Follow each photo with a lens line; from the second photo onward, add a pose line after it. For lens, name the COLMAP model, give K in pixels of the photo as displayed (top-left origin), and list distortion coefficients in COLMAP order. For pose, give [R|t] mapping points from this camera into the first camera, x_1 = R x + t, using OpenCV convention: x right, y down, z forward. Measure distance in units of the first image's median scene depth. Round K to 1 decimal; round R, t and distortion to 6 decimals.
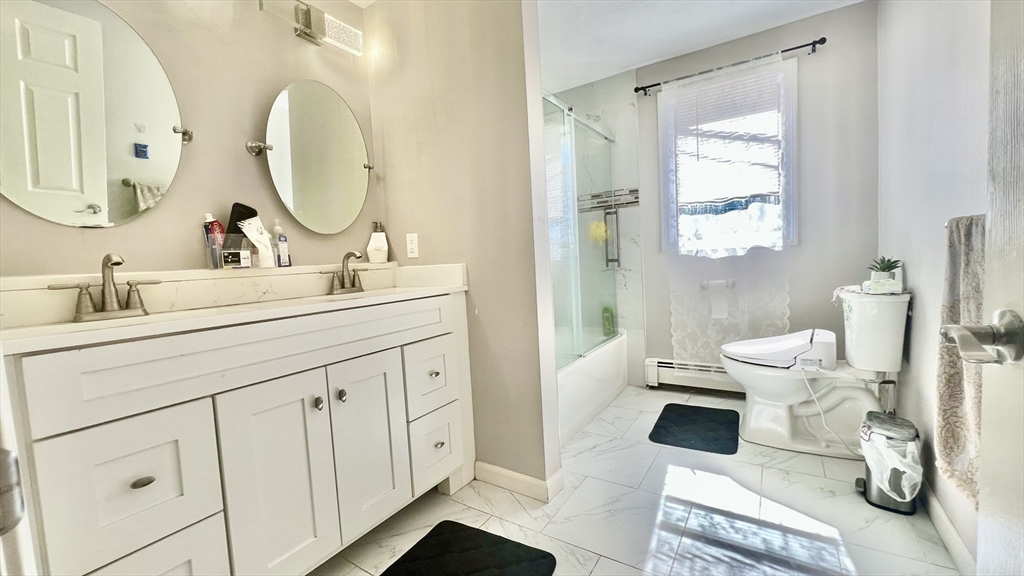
lens RADIAL K [[410.5, 0, 510.4], [0, 410.5, 287.5], [0, 0, 1]] dist [-0.002071, 0.000832]
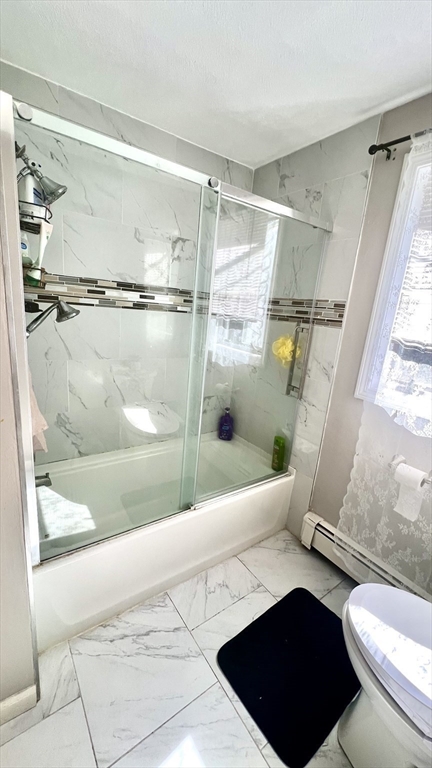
lens RADIAL K [[307.8, 0, 216.2], [0, 307.8, 383.4], [0, 0, 1]] dist [-0.002071, 0.000832]
pose [[0.920181, 0.223806, -0.321214, 0.303416], [-0.165436, 0.965919, 0.199078, -0.172888], [0.354822, -0.130047, 0.925845, 0.395718]]
